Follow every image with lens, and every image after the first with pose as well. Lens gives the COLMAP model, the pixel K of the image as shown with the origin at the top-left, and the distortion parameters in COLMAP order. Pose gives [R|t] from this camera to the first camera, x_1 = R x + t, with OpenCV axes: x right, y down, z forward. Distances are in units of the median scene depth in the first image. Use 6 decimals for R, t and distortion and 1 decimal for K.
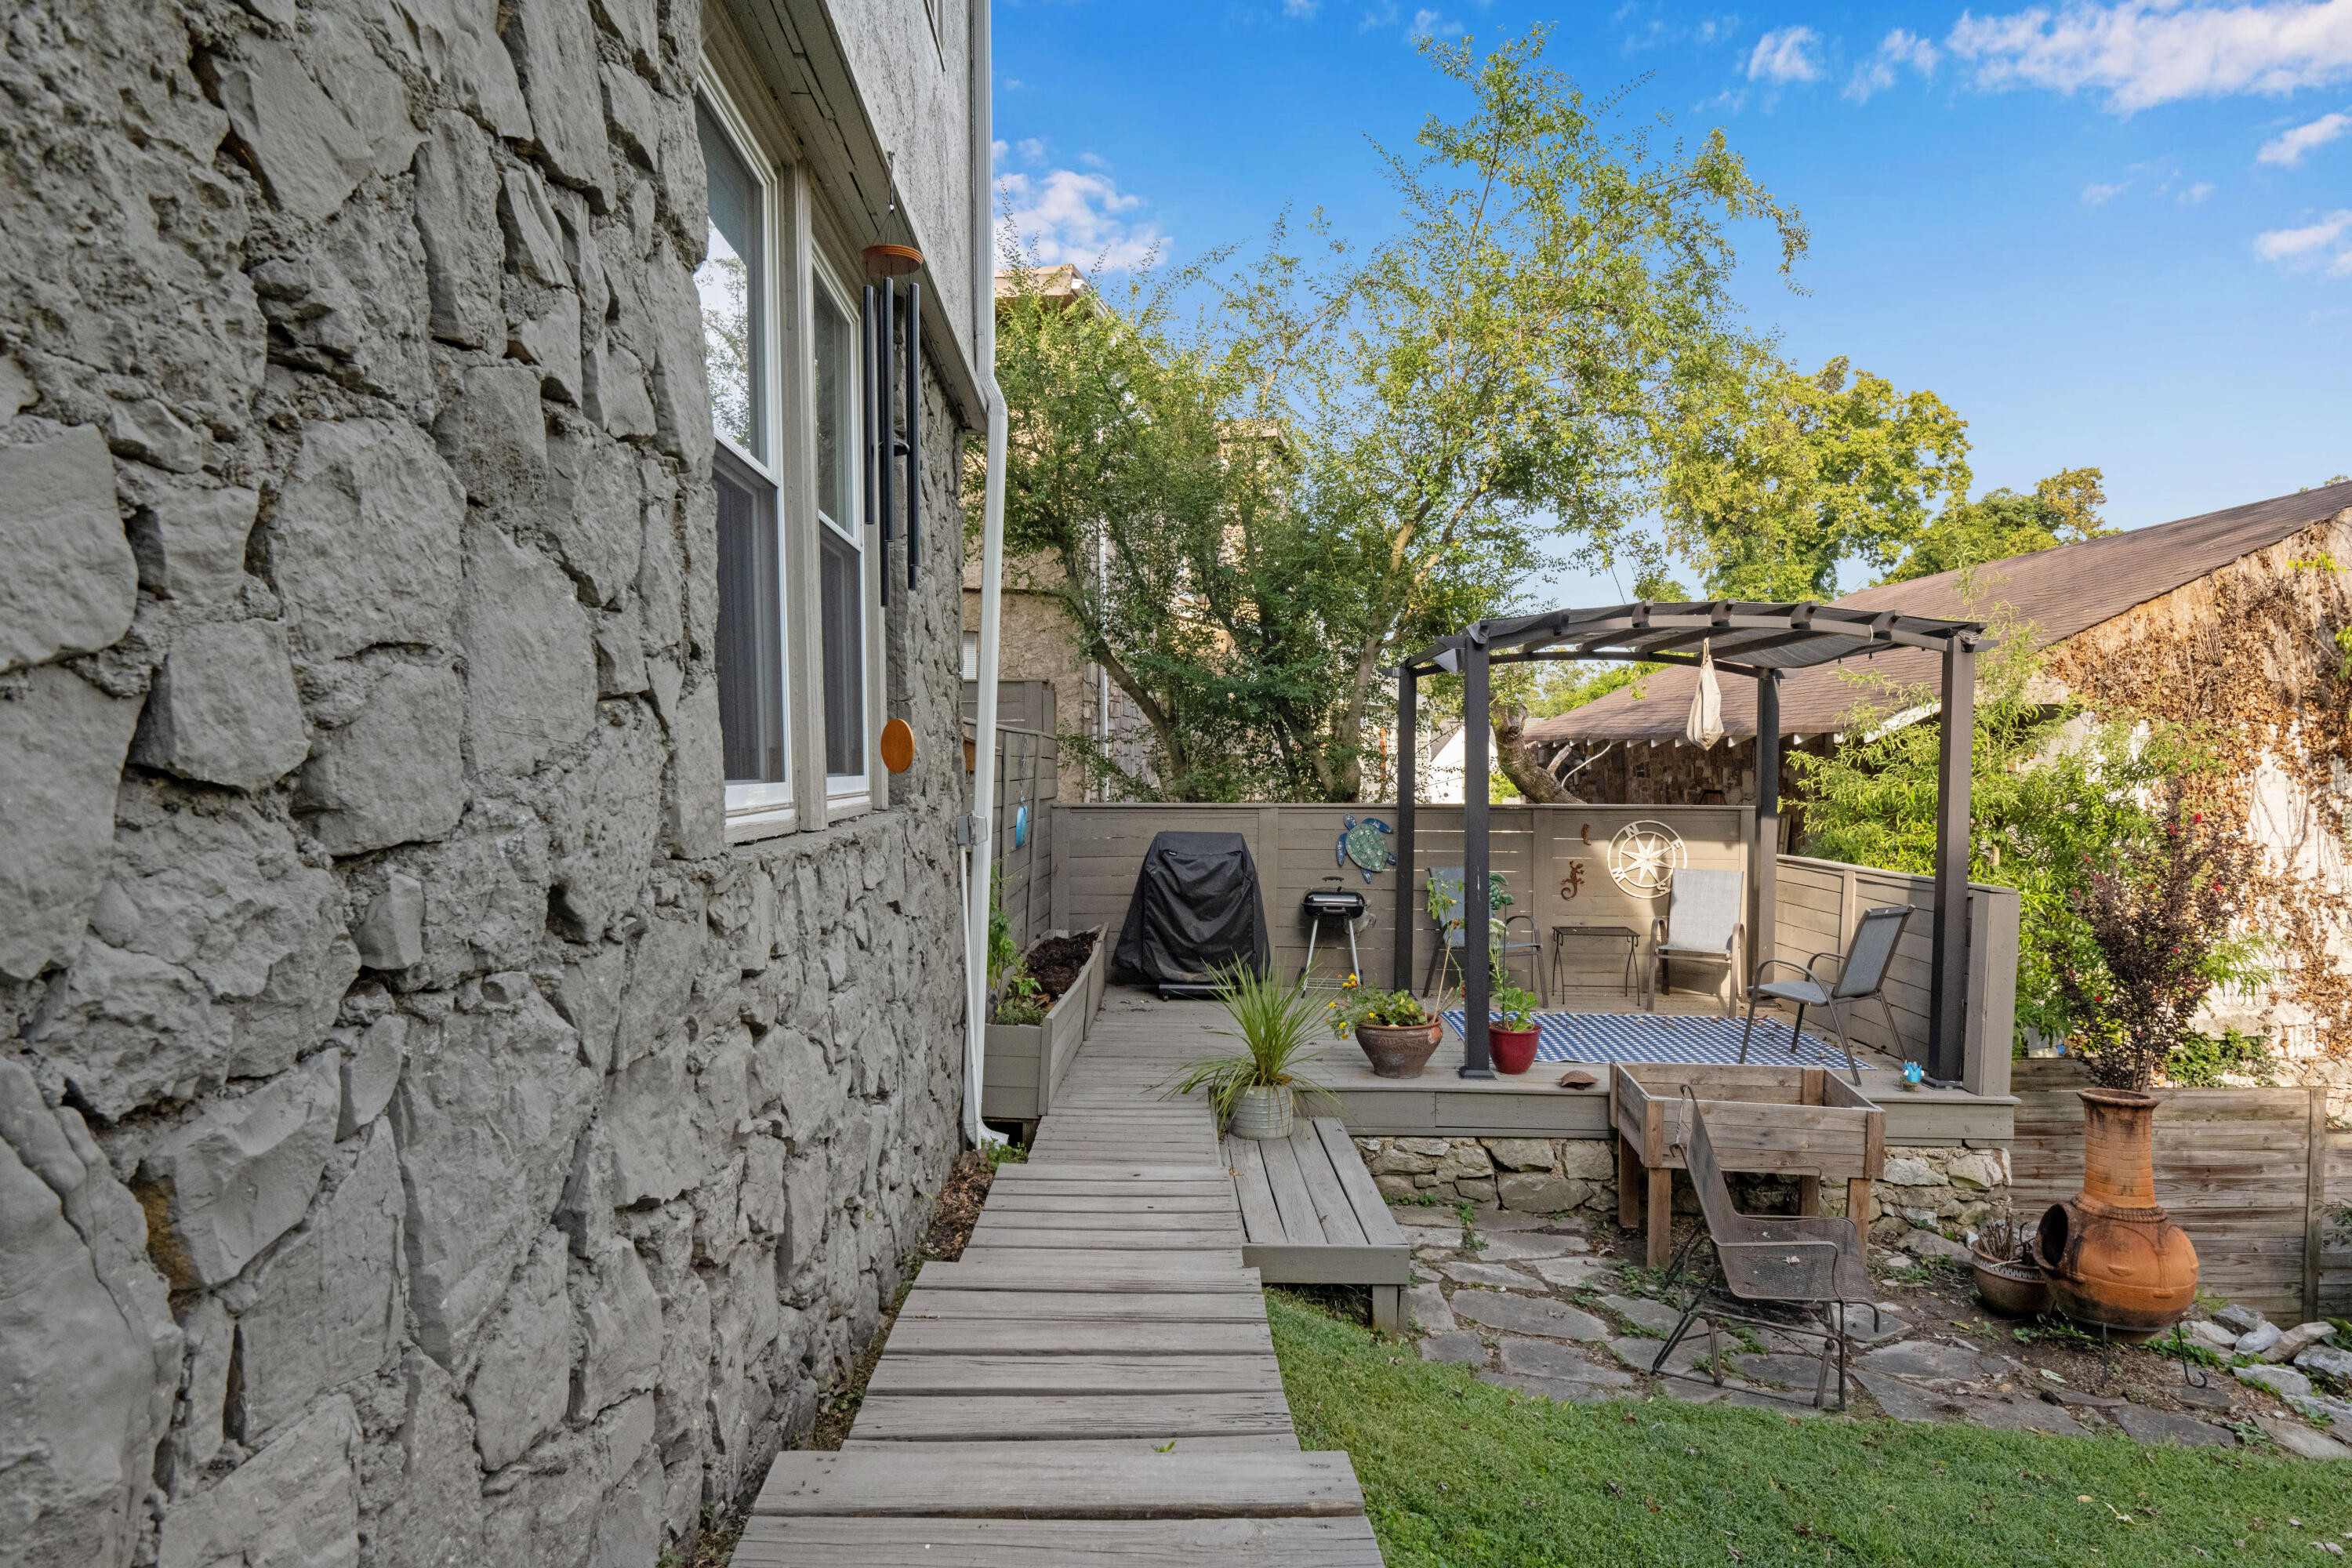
lens RADIAL K [[1348.5, 0, 1176.4], [0, 1348.5, 778.1], [0, 0, 1]] dist [-0.000862, -0.000038]
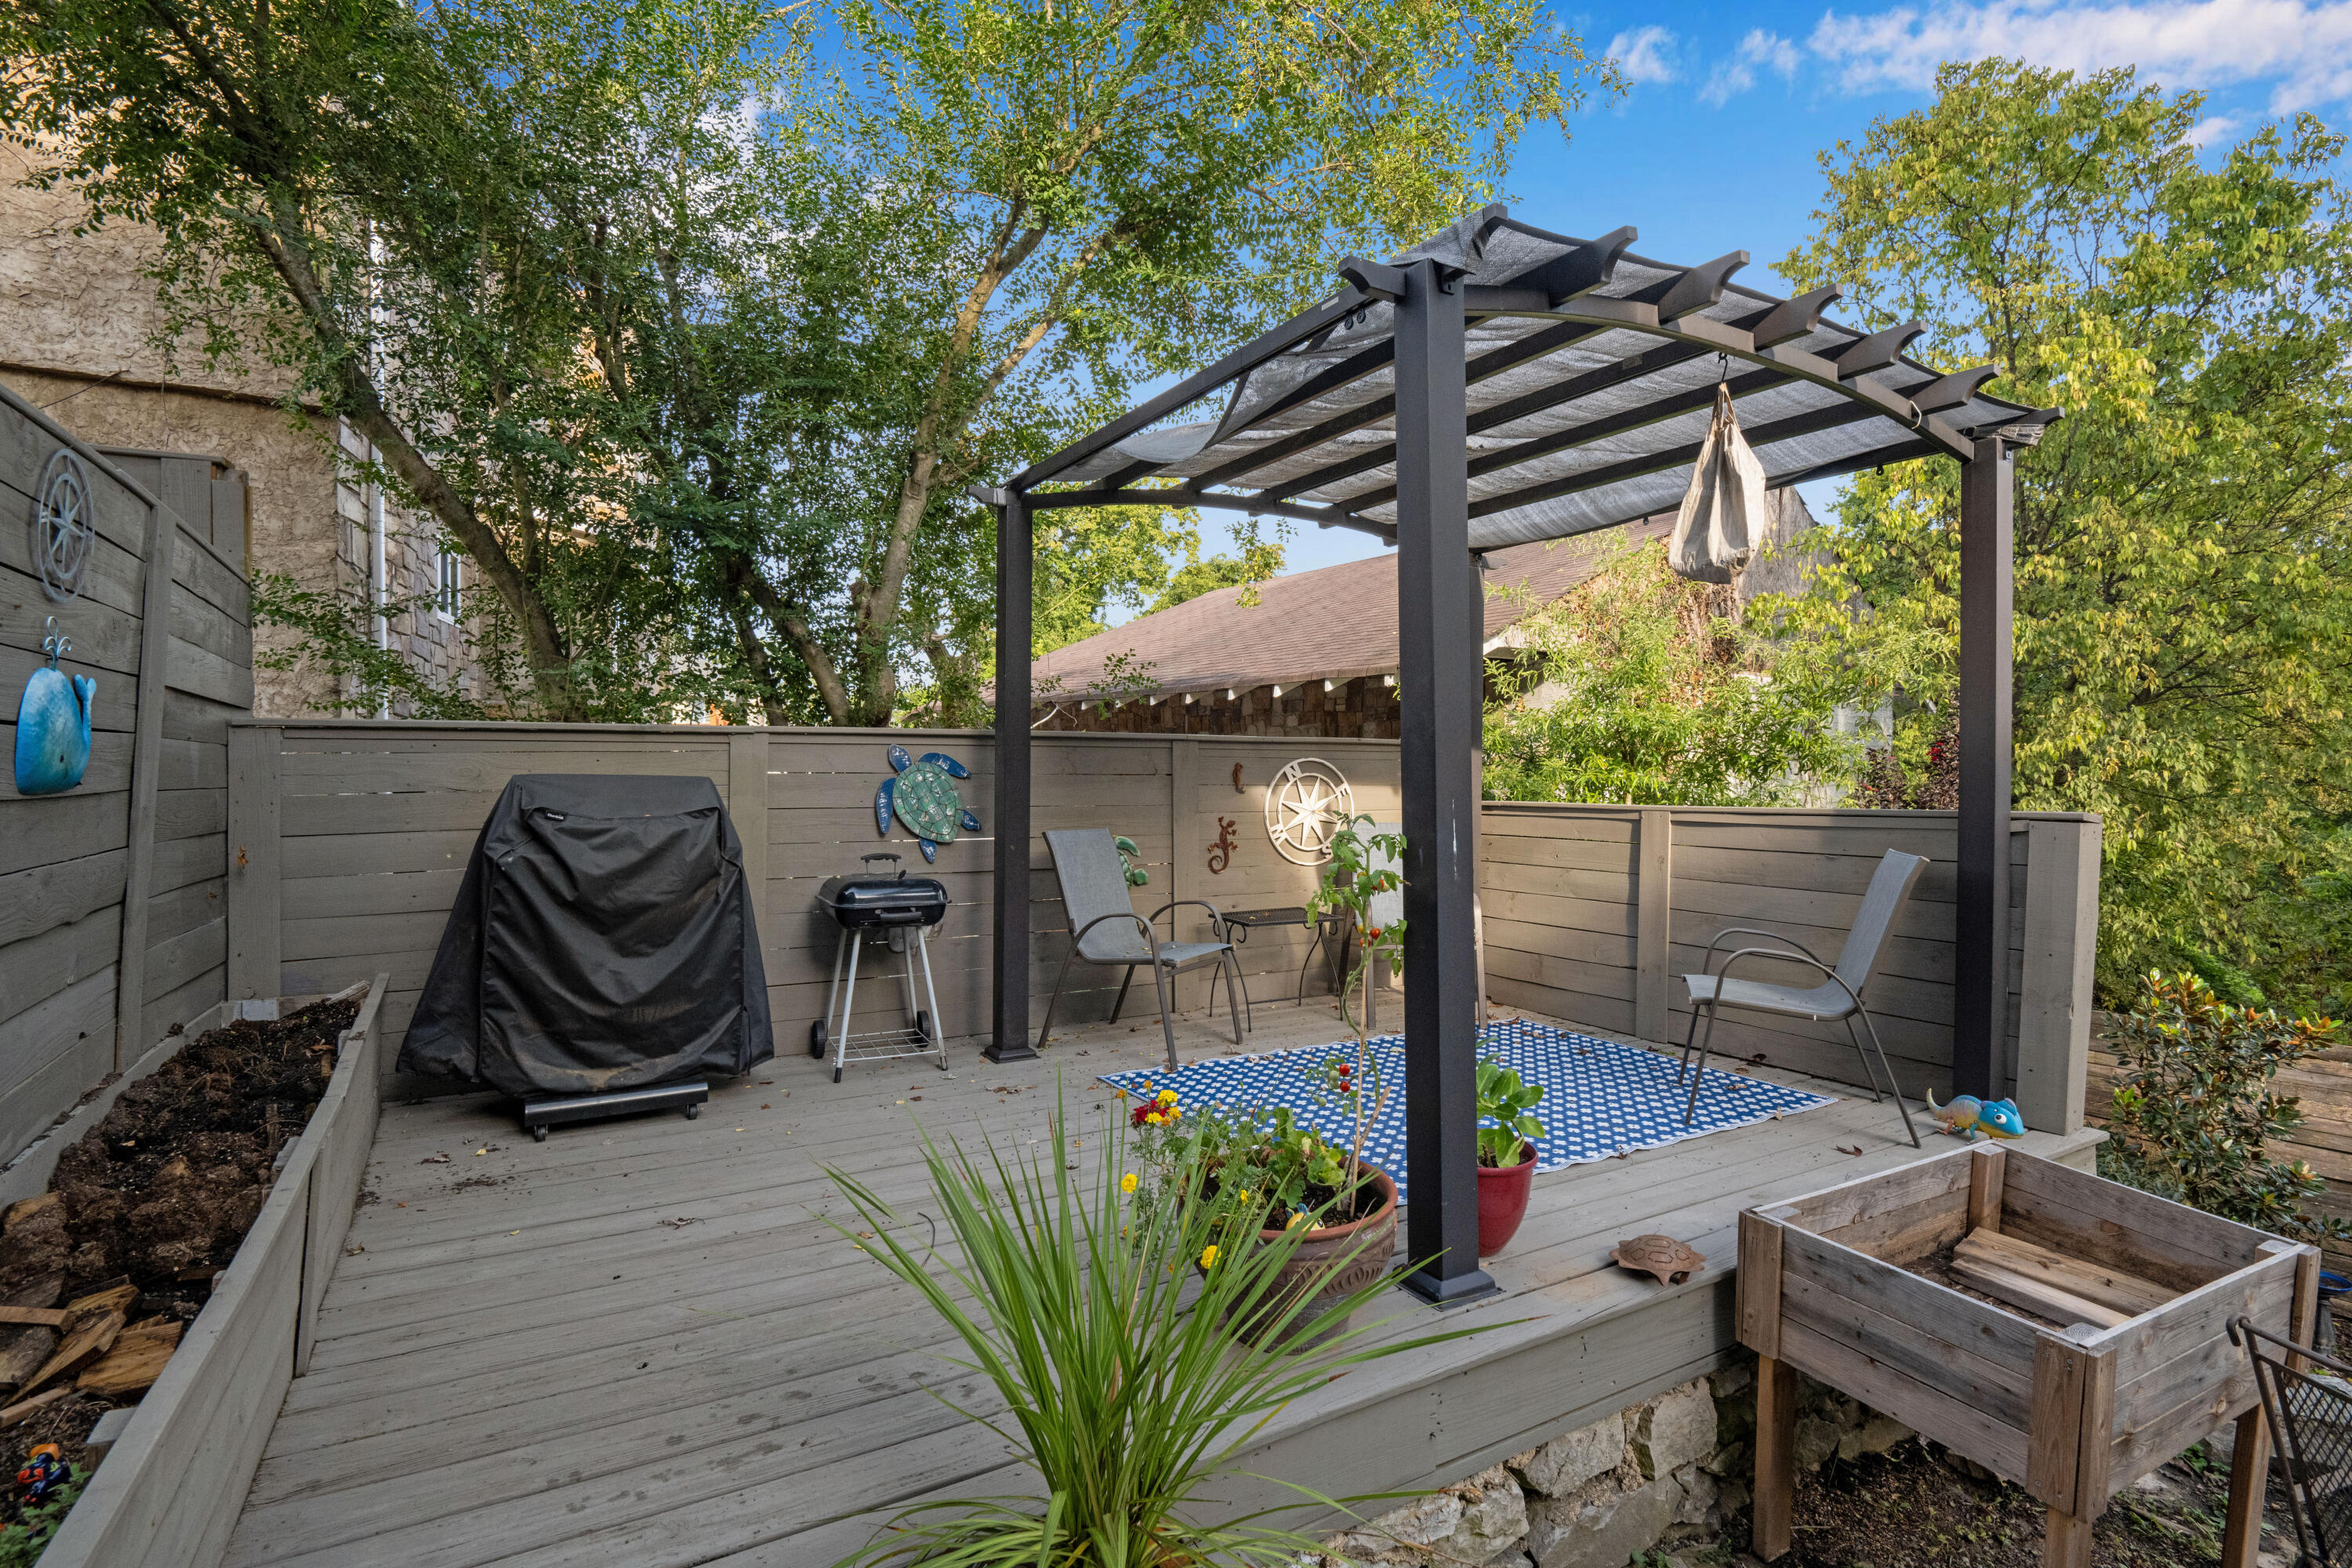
lens RADIAL K [[1075.6, 0, 1179.0], [0, 1075.6, 782.1], [0, 0, 1]] dist [-0.016639, -0.000486]
pose [[0.834018, -0.005520, 0.551709, -0.025804], [0.007321, 0.999973, -0.001062, 0.044449], [-0.551688, 0.004924, 0.834036, 0.557619]]
